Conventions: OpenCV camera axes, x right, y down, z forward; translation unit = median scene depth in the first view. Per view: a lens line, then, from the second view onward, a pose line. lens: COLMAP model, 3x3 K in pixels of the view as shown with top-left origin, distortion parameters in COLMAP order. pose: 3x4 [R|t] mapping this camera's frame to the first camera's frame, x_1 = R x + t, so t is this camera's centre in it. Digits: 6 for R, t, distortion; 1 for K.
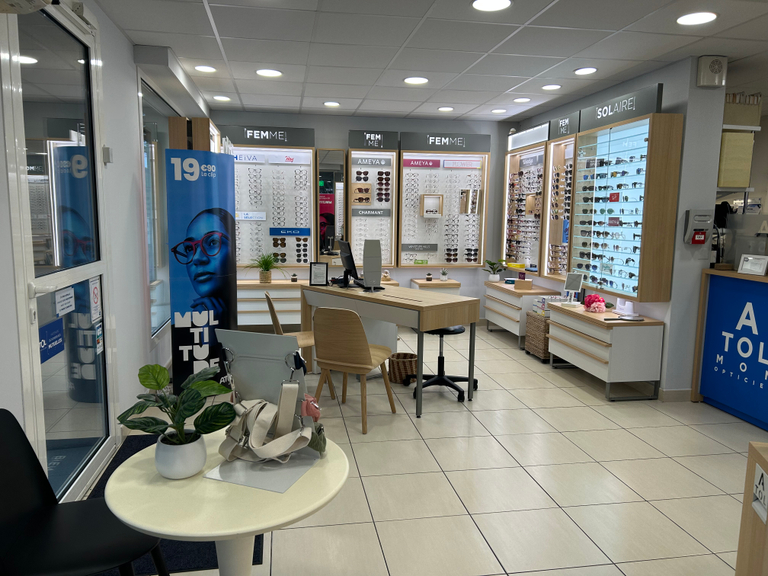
lens RADIAL K [[587.1, 0, 383.6], [0, 587.1, 289.6], [0, 0, 1]] dist [0.041235, -0.032568]
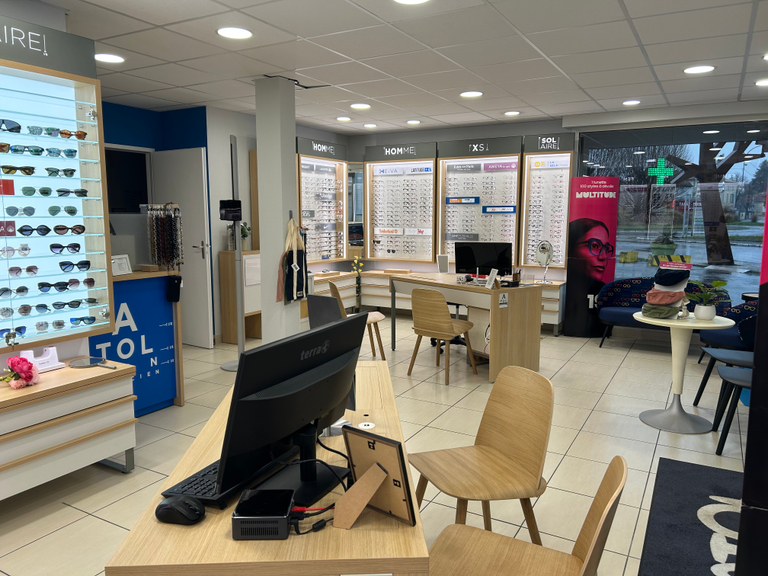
lens RADIAL K [[587.1, 0, 381.2], [0, 587.1, 290.8], [0, 0, 1]] dist [0.041235, -0.032568]
pose [[-0.773797, -0.096925, 0.625975, -0.326429], [0.073093, 0.967960, 0.240231, -0.201114], [-0.629203, 0.231644, -0.741920, 1.441989]]
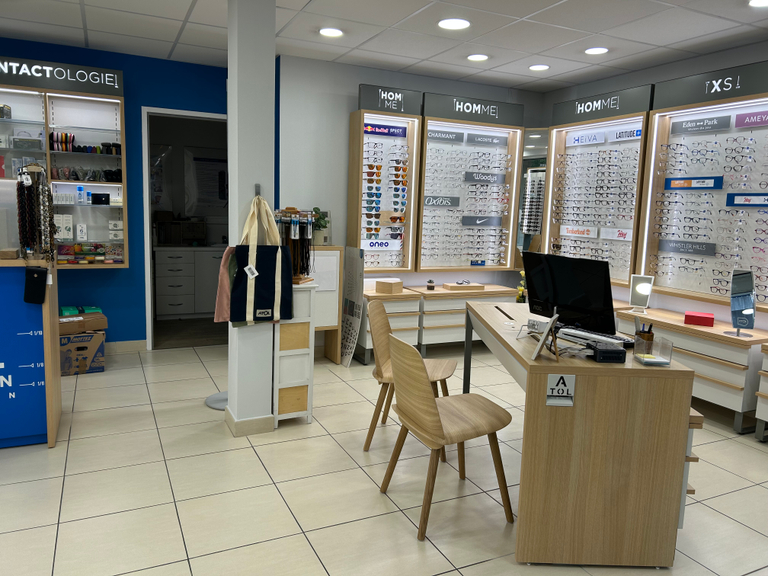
lens RADIAL K [[587.1, 0, 380.0], [0, 587.1, 270.9], [0, 0, 1]] dist [0.041235, -0.032568]
pose [[-0.259713, -0.129006, 0.957030, -0.221397], [0.091023, 0.983354, 0.157256, -0.077411], [-0.961387, 0.127953, -0.243647, 0.658978]]
